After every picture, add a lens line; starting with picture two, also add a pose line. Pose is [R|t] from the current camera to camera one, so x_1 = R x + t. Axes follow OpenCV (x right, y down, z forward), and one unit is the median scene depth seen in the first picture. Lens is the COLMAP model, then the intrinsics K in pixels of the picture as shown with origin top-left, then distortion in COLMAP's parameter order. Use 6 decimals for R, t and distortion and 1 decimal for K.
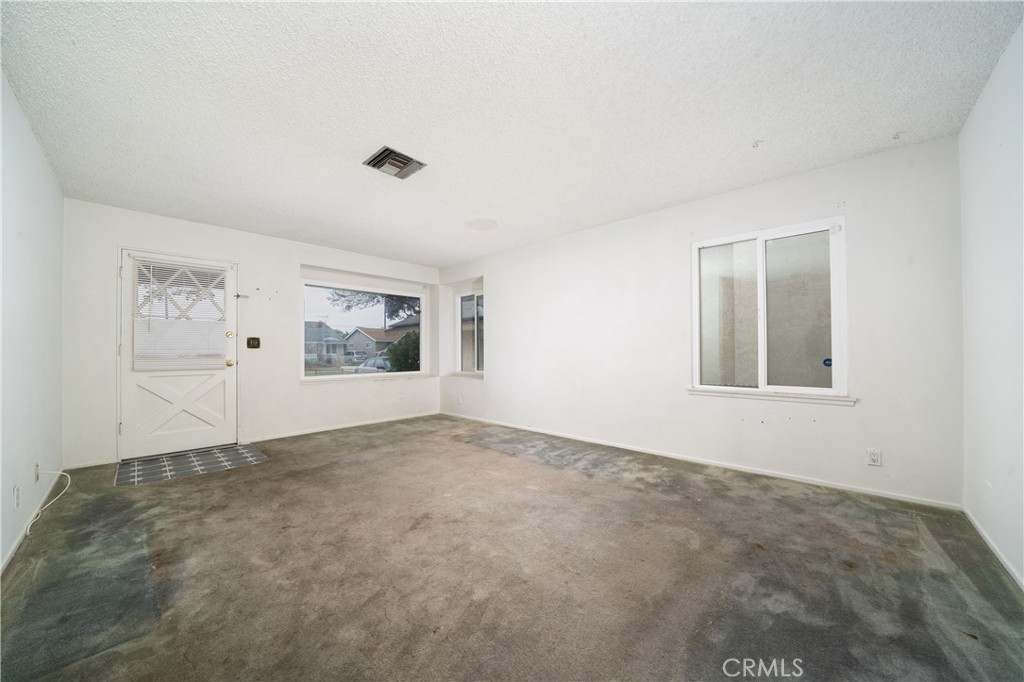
lens RADIAL K [[359.1, 0, 509.1], [0, 359.1, 345.8], [0, 0, 1]] dist [-0.010060, 0.000332]
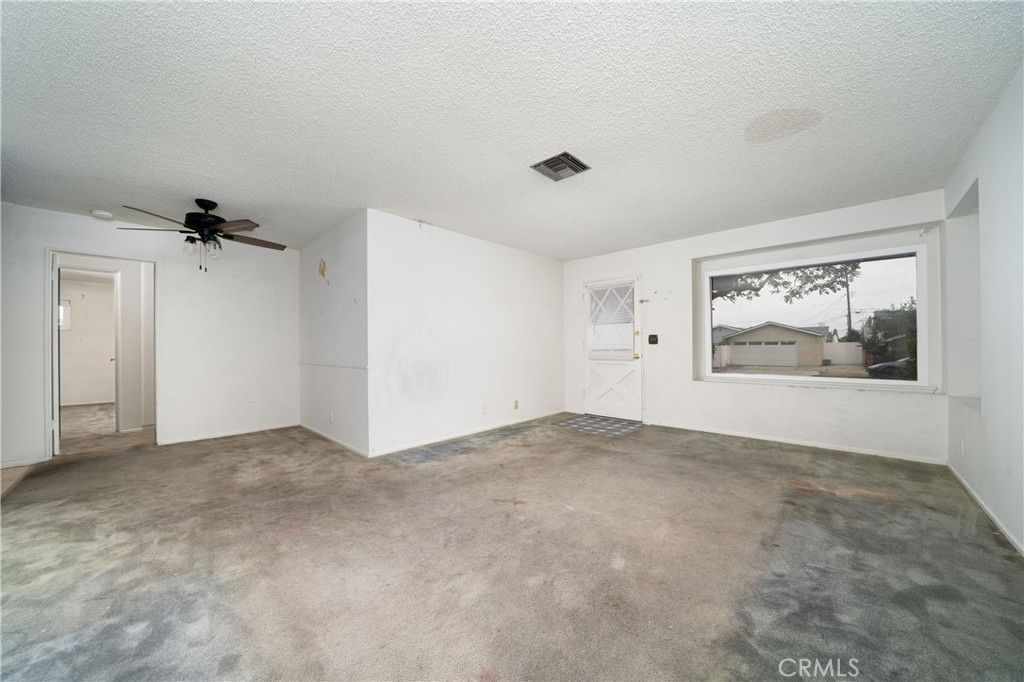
lens RADIAL K [[359.1, 0, 509.1], [0, 359.1, 345.6], [0, 0, 1]] dist [-0.010060, 0.000332]
pose [[0.008361, -0.000922, -0.999965, 0.512501], [0.019246, 0.999814, -0.000761, 0.004247], [0.999780, -0.019239, 0.008377, 0.594399]]
